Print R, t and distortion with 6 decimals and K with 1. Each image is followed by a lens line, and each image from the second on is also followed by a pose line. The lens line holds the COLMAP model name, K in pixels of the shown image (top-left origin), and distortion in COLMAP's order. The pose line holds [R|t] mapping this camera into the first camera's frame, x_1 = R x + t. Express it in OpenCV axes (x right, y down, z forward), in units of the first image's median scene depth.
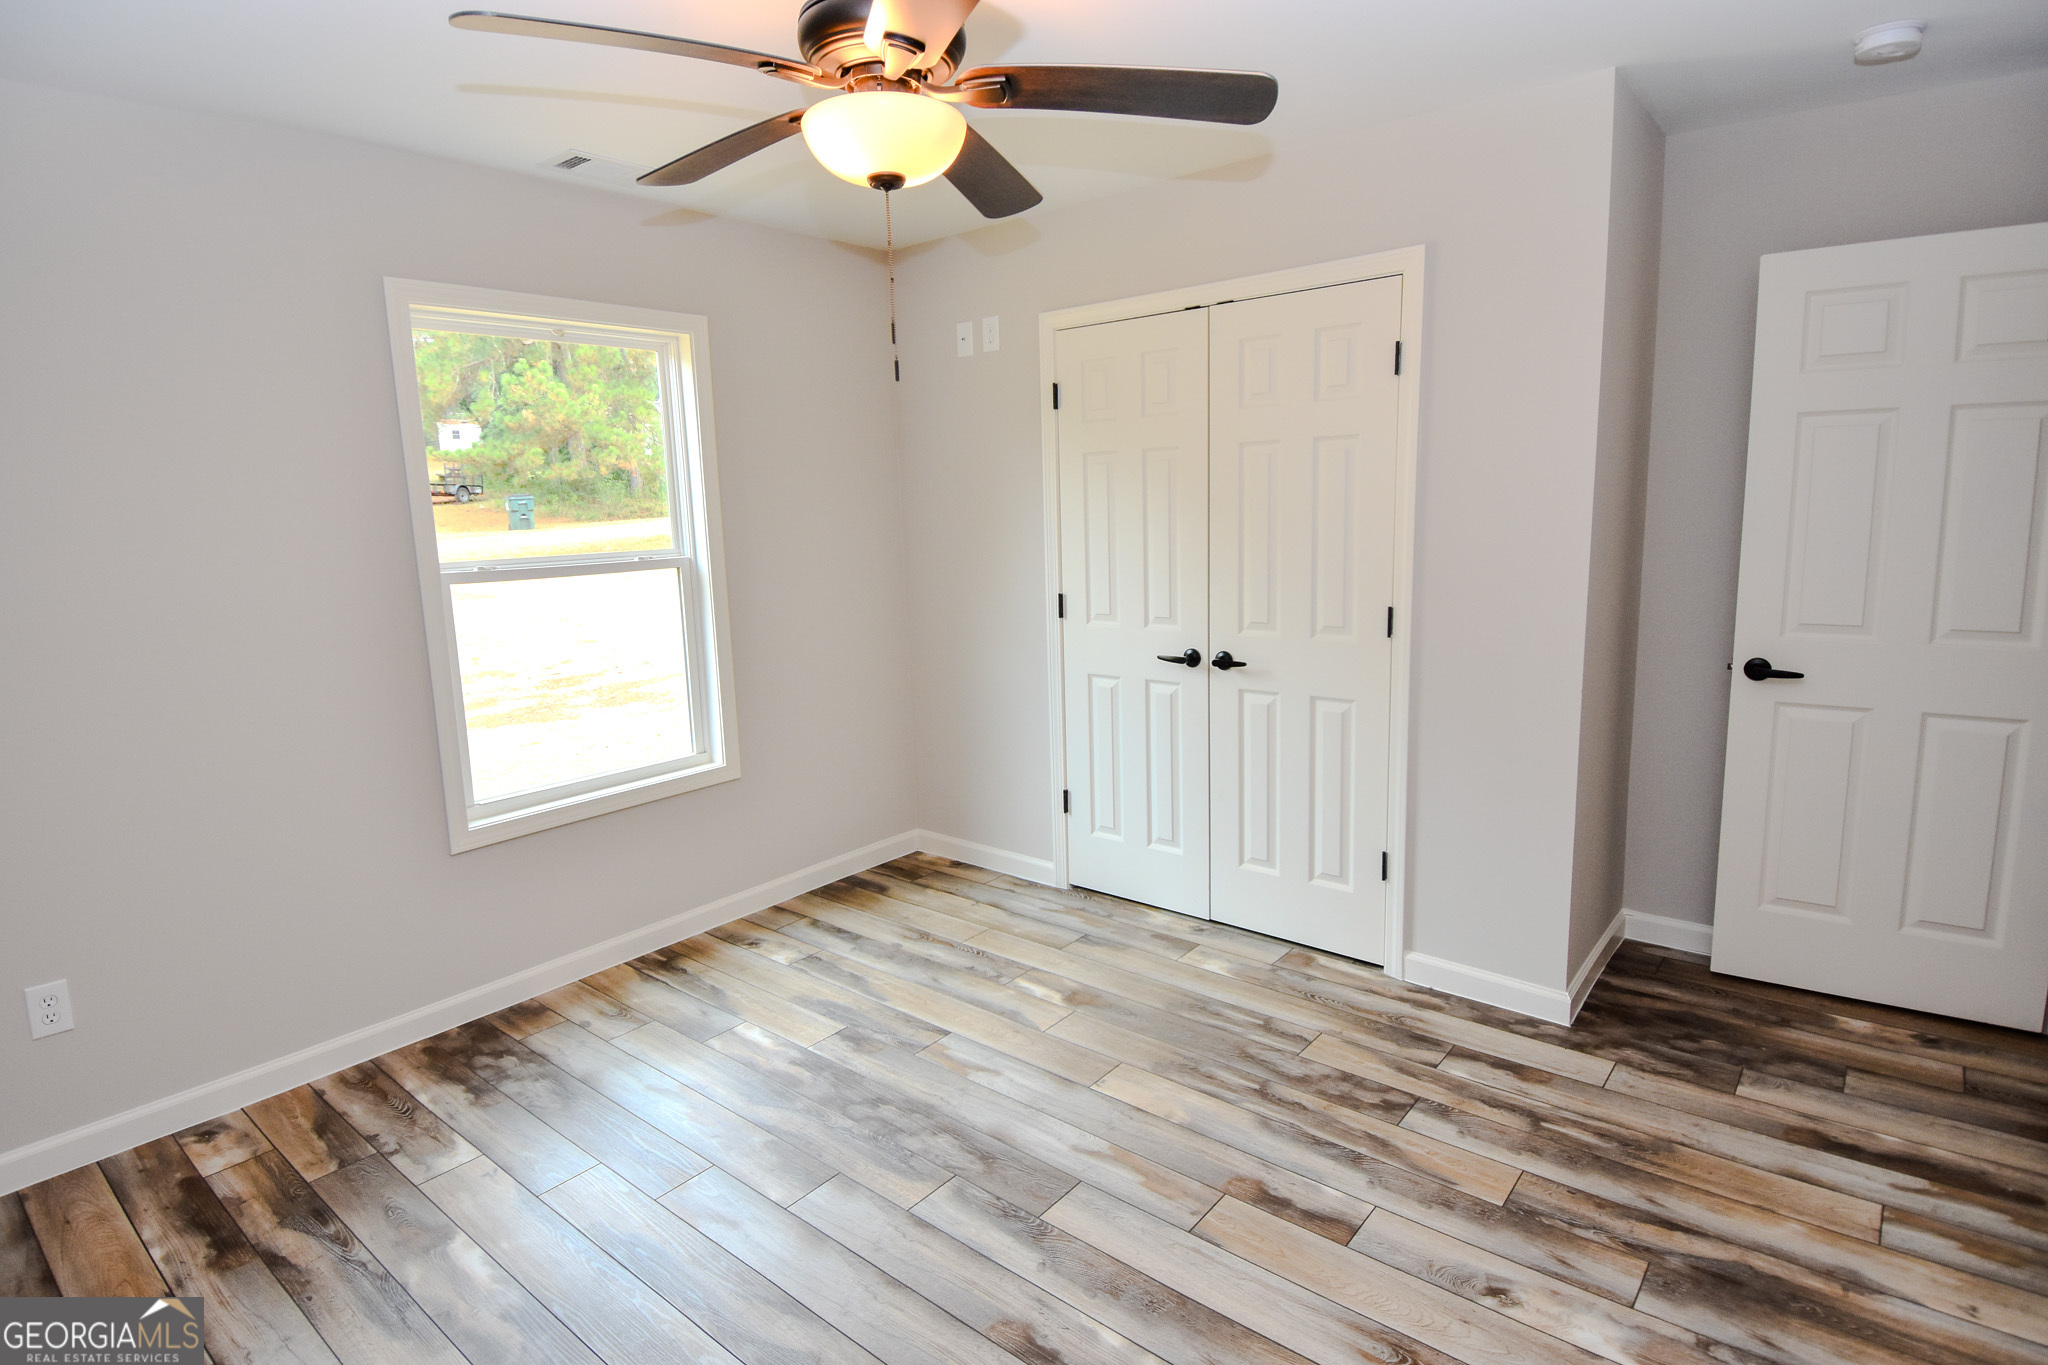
lens RADIAL K [[1061.6, 0, 1019.9], [0, 1061.6, 670.2], [0, 0, 1]] dist [0.054750, -0.059744]
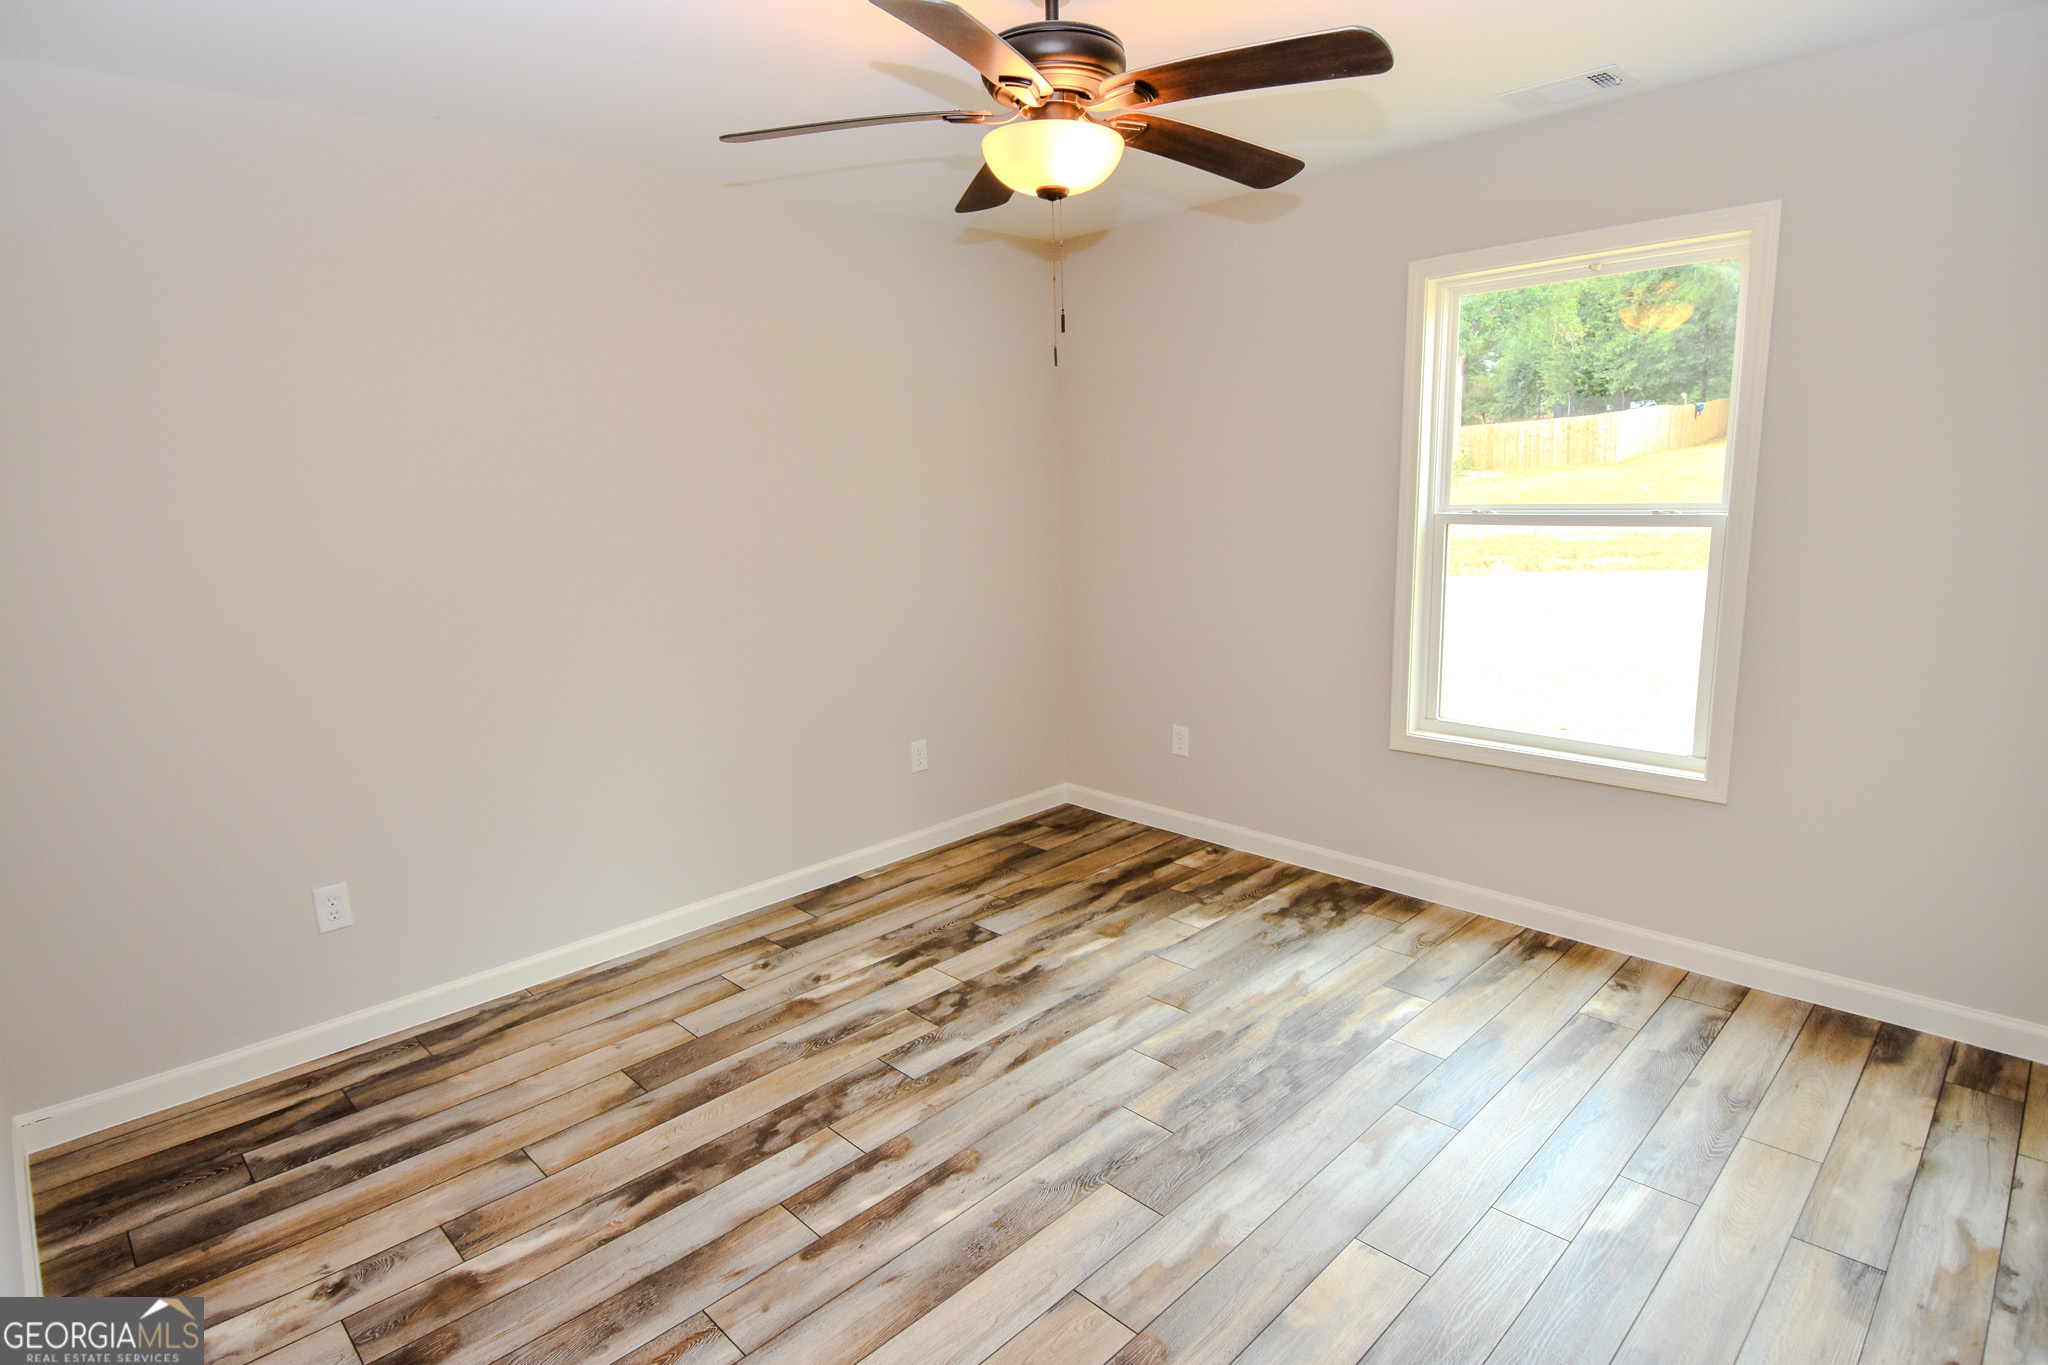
lens RADIAL K [[1061.6, 0, 1019.9], [0, 1061.6, 670.2], [0, 0, 1]] dist [0.054750, -0.059744]
pose [[-0.095228, 0.208875, -0.973295, 0.709173], [-0.130976, 0.966609, 0.220255, -0.132203], [0.986801, 0.148453, -0.064691, 0.712227]]
